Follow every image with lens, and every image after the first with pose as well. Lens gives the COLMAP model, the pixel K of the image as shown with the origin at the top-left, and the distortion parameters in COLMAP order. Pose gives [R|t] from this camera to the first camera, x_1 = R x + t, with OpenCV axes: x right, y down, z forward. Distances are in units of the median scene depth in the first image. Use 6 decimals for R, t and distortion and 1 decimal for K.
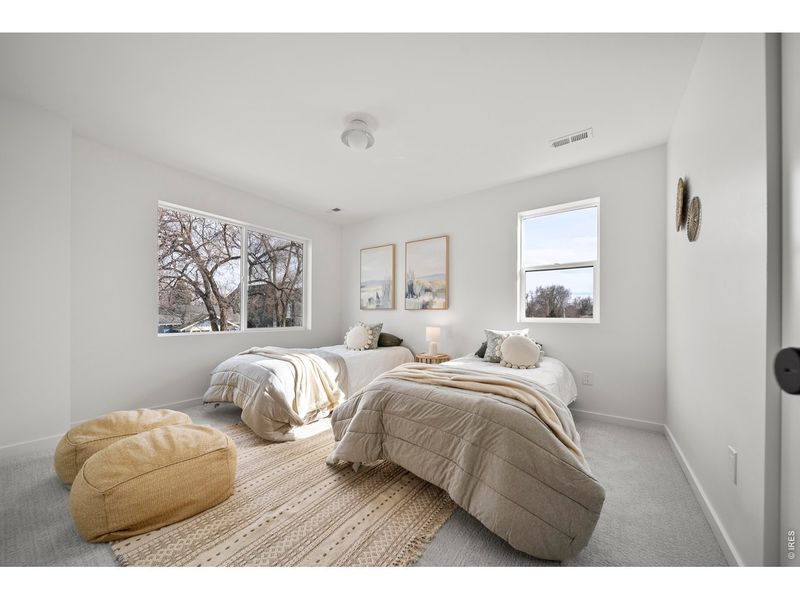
lens RADIAL K [[290.6, 0, 395.2], [0, 290.6, 304.0], [0, 0, 1]] dist [-0.000638, -0.000022]
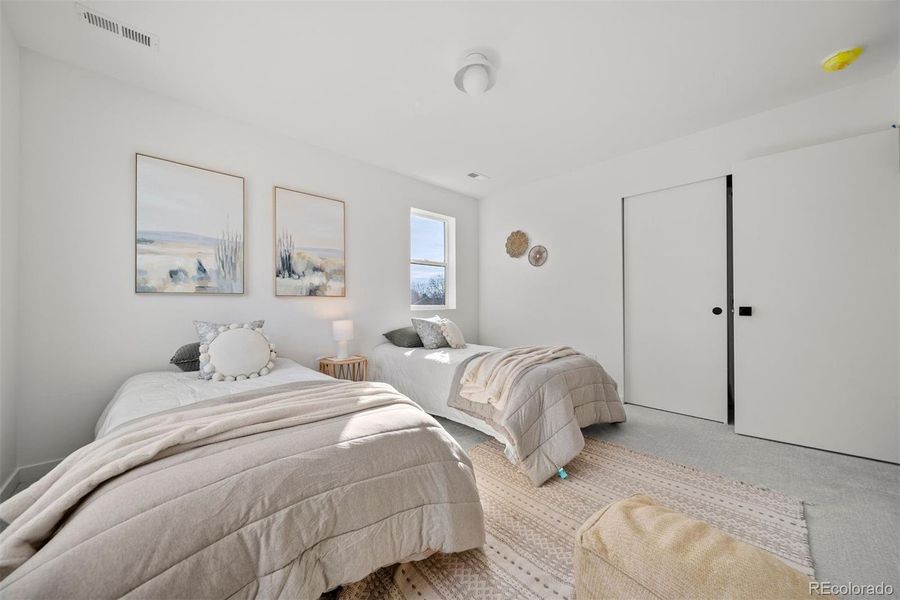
lens RADIAL K [[318.2, 0, 450.0], [0, 318.2, 300.0], [0, 0, 1]] dist [-0.000346, -0.000050]
pose [[0.197271, 0.001548, 0.980348, -0.556519], [-0.033015, 0.999442, 0.005065, 0.012404], [-0.979793, -0.033365, 0.197212, 0.517590]]
